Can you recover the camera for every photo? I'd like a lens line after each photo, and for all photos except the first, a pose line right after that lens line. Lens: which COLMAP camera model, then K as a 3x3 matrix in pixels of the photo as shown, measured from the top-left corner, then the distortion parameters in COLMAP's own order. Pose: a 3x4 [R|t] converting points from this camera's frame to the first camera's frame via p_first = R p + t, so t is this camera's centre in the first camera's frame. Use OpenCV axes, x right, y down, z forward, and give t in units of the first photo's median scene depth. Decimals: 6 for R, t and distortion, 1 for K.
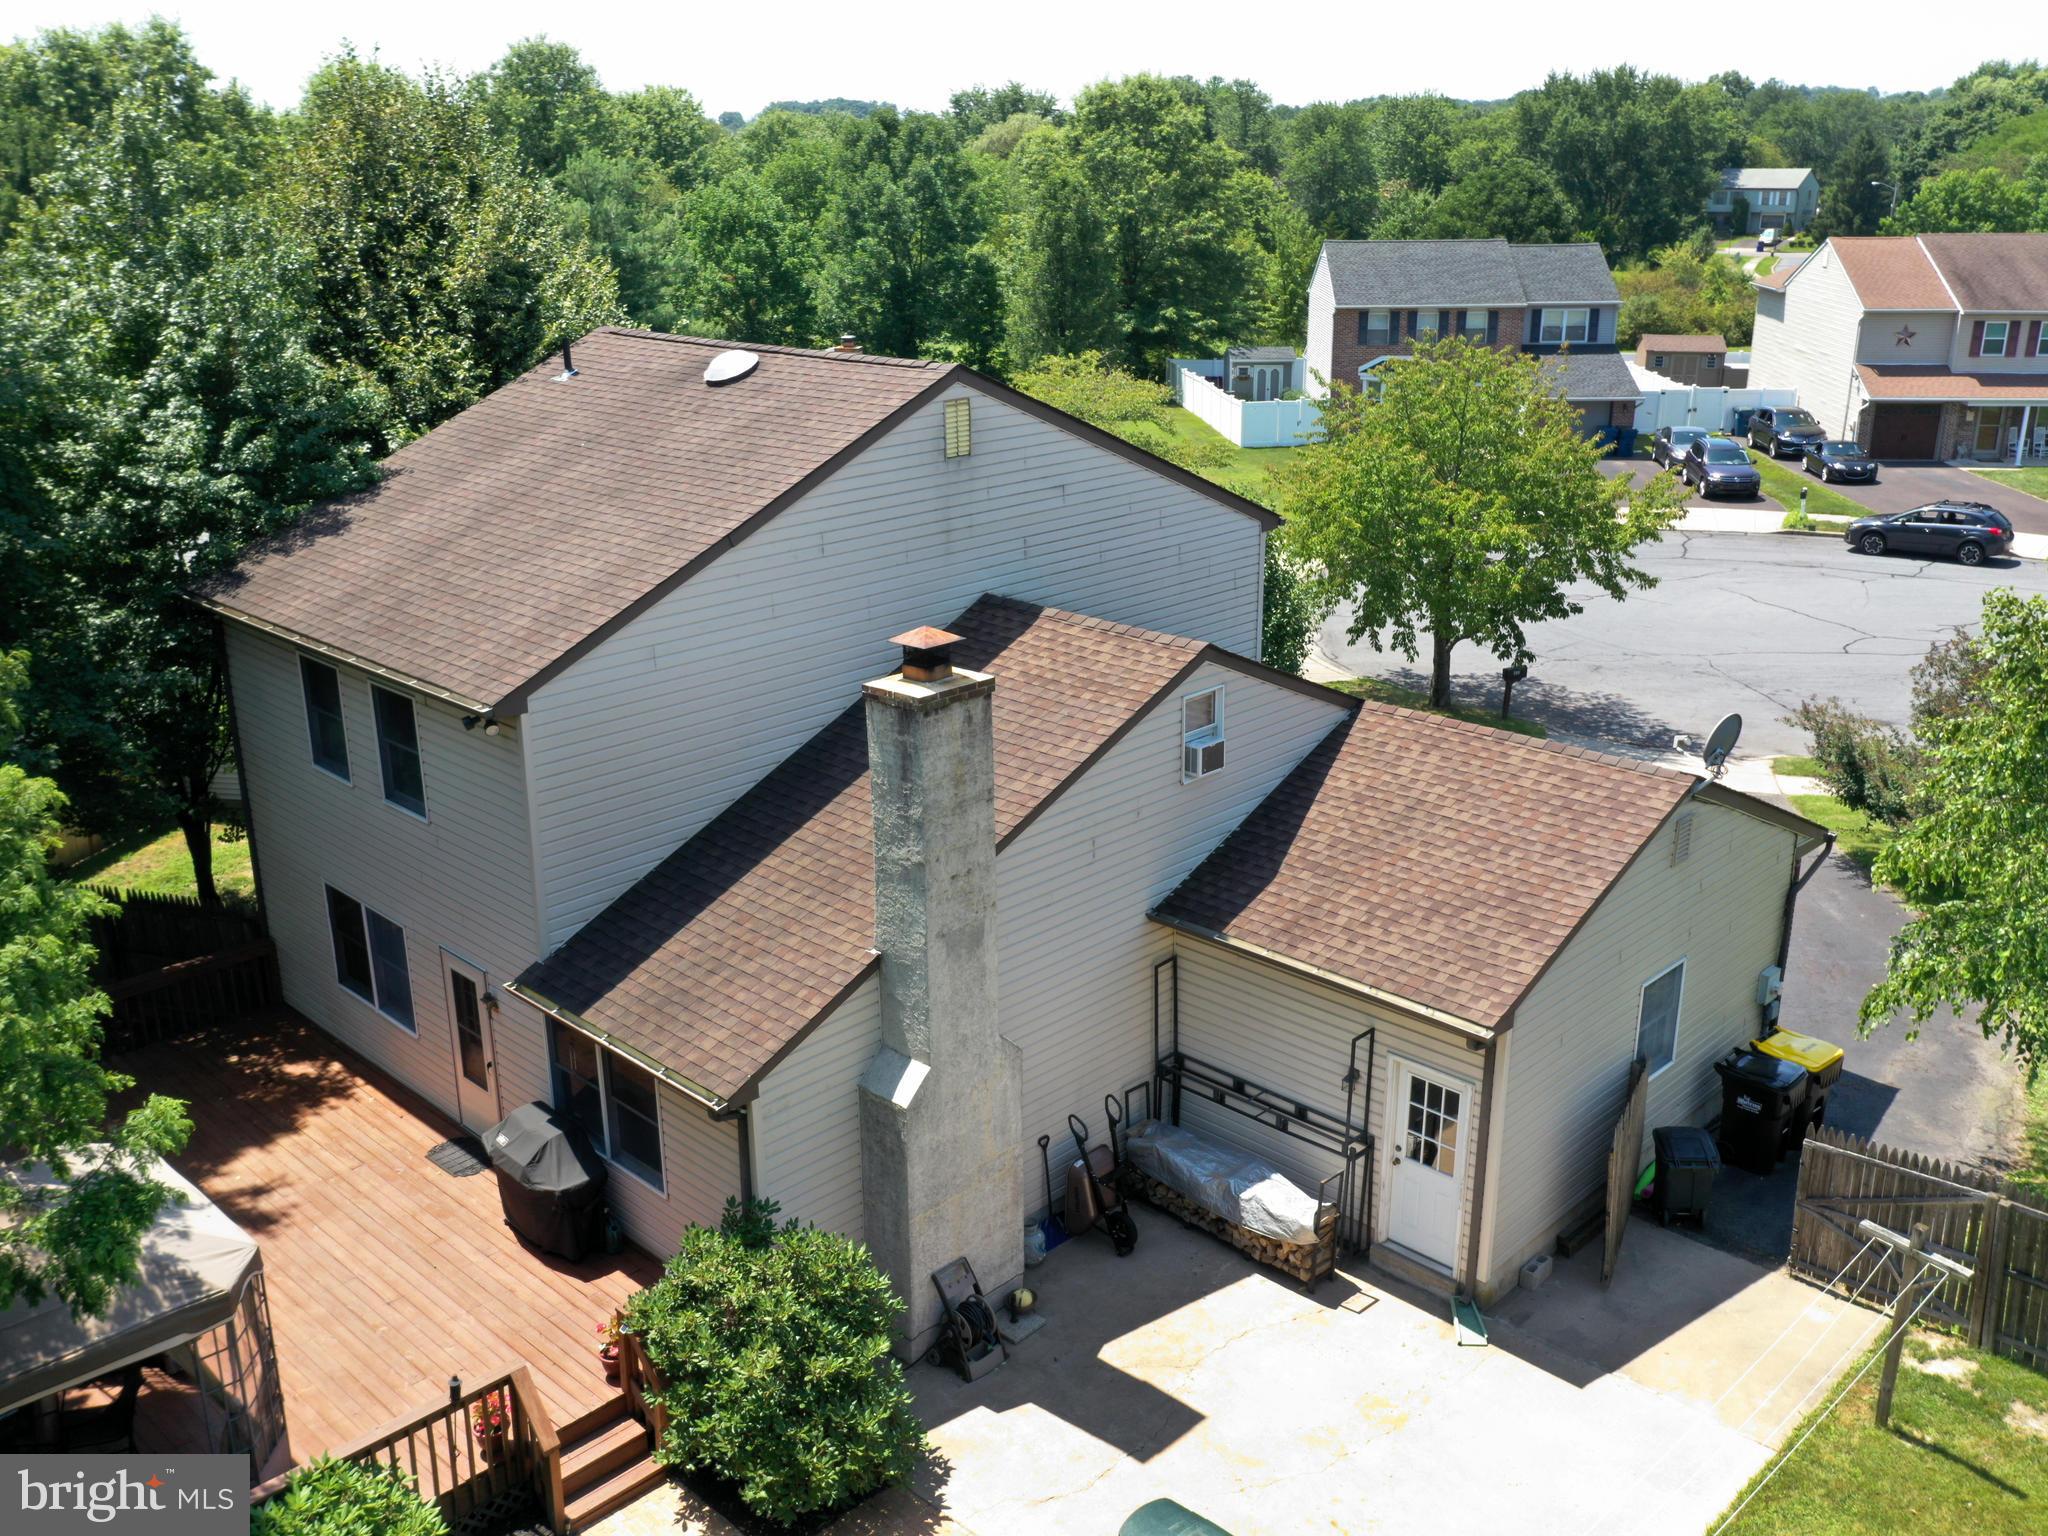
lens RADIAL K [[1820.6, 0, 1024.0], [0, 1820.6, 768.0], [0, 0, 1]] dist [0.005868, -0.000928]
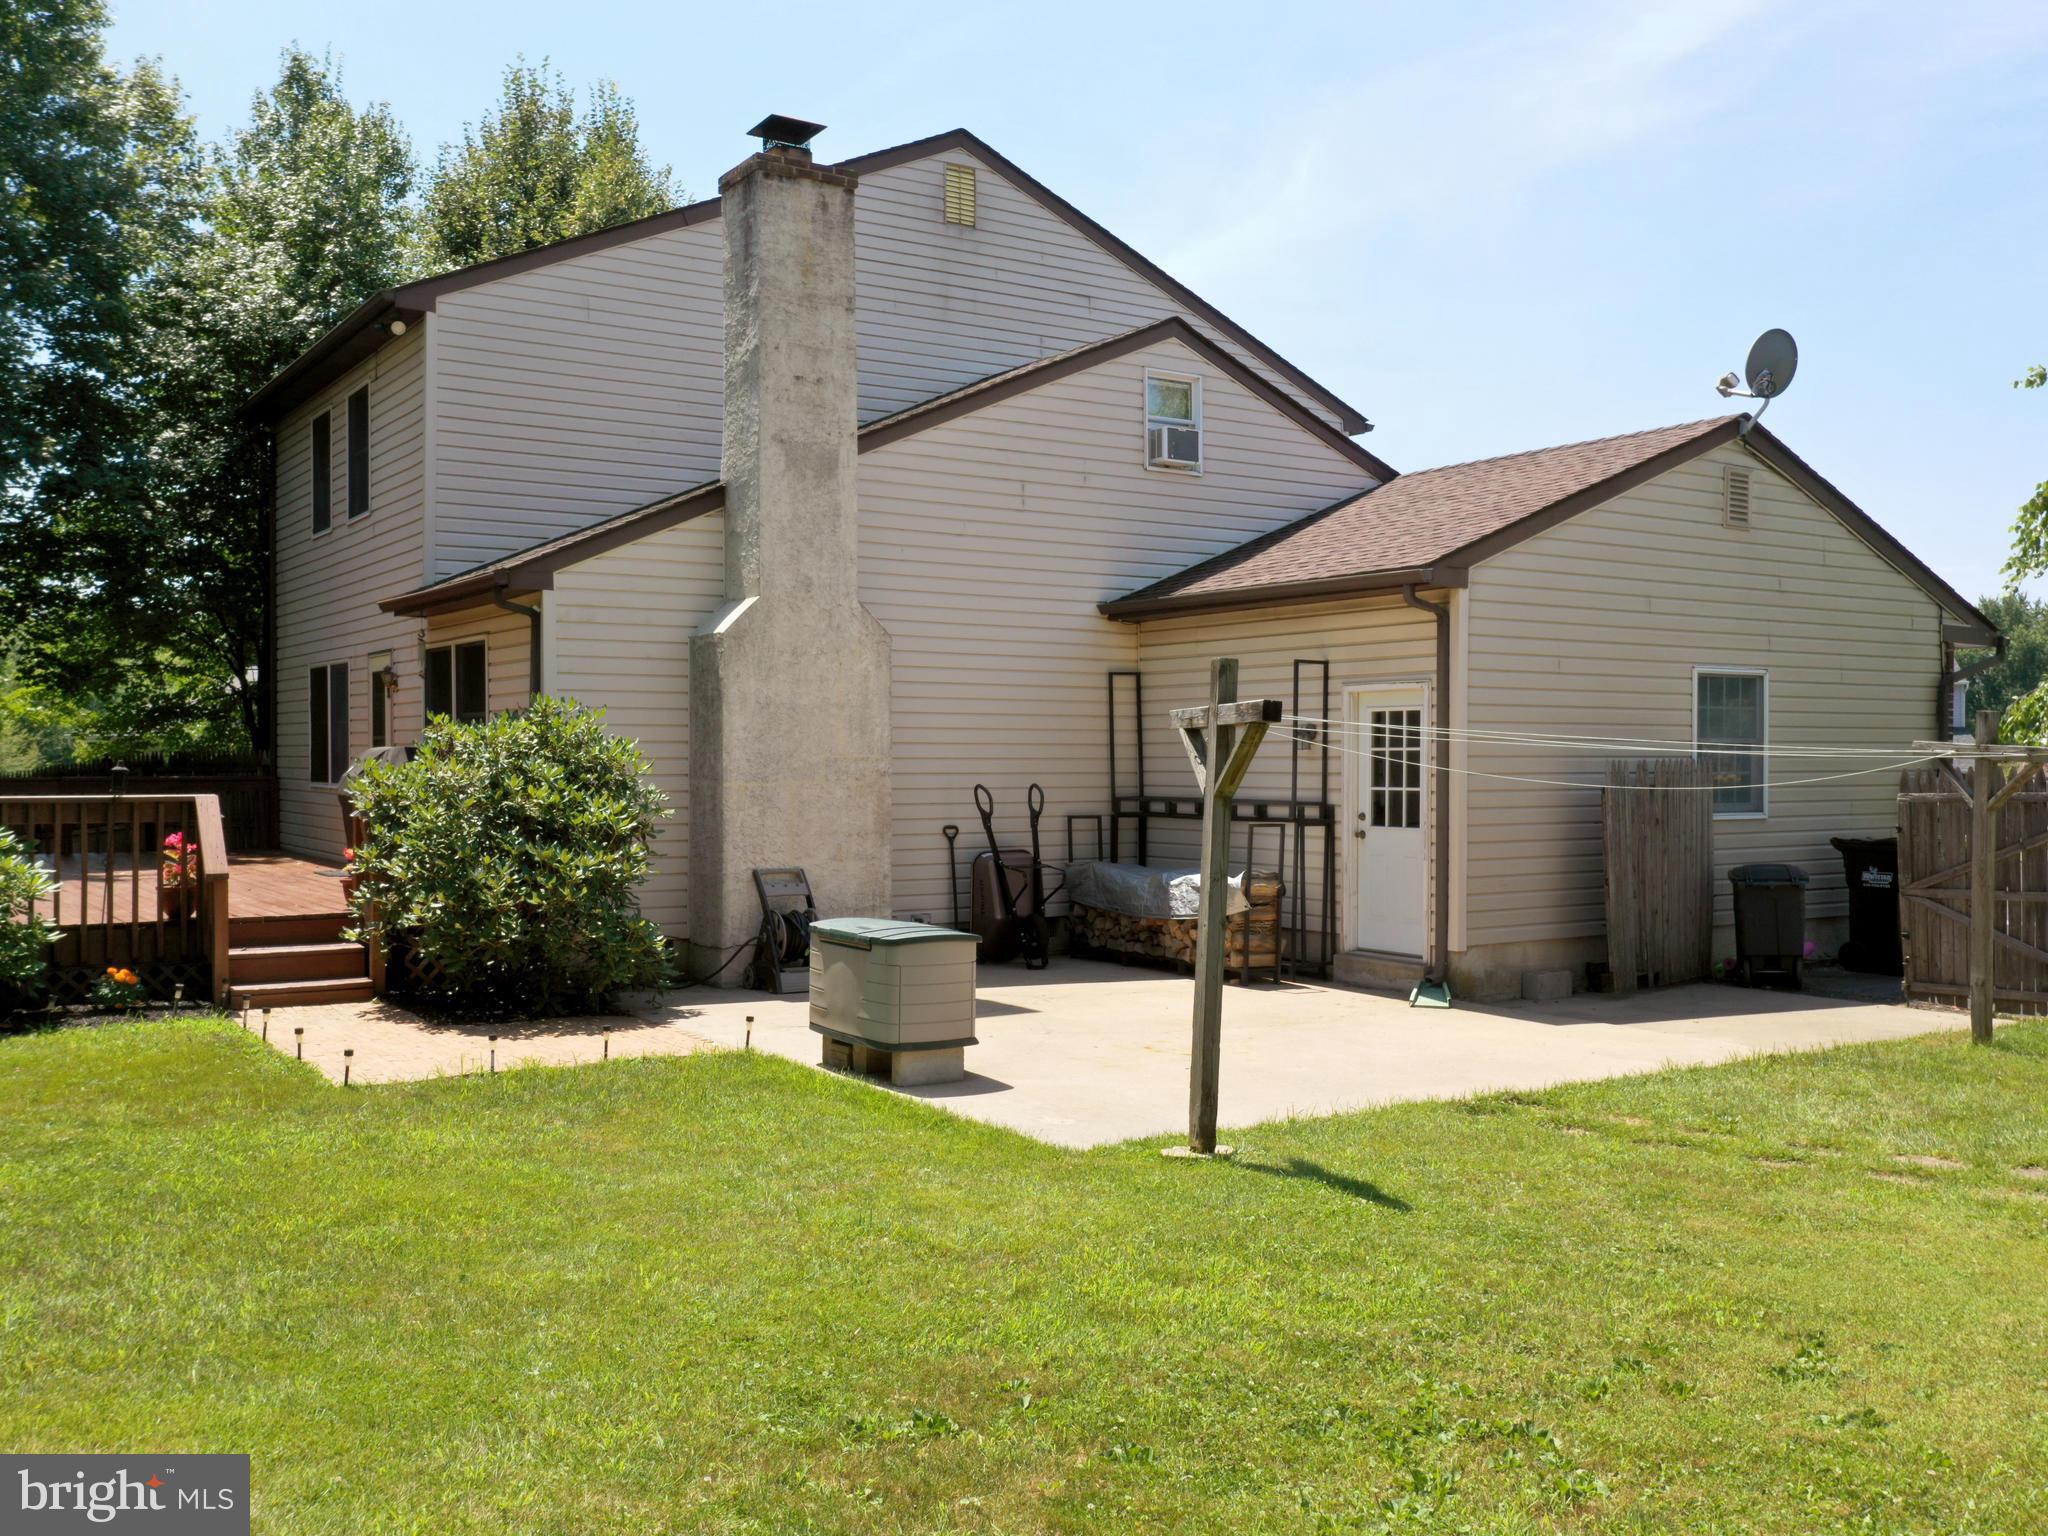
lens RADIAL K [[1820.6, 0, 1024.0], [0, 1820.6, 768.0], [0, 0, 1]] dist [0.005868, -0.000928]
pose [[0.976894, 0.008523, -0.213554, 0.229929], [-0.075403, 0.948697, -0.307066, 0.444210], [0.199981, 0.316073, 0.927419, 0.216375]]
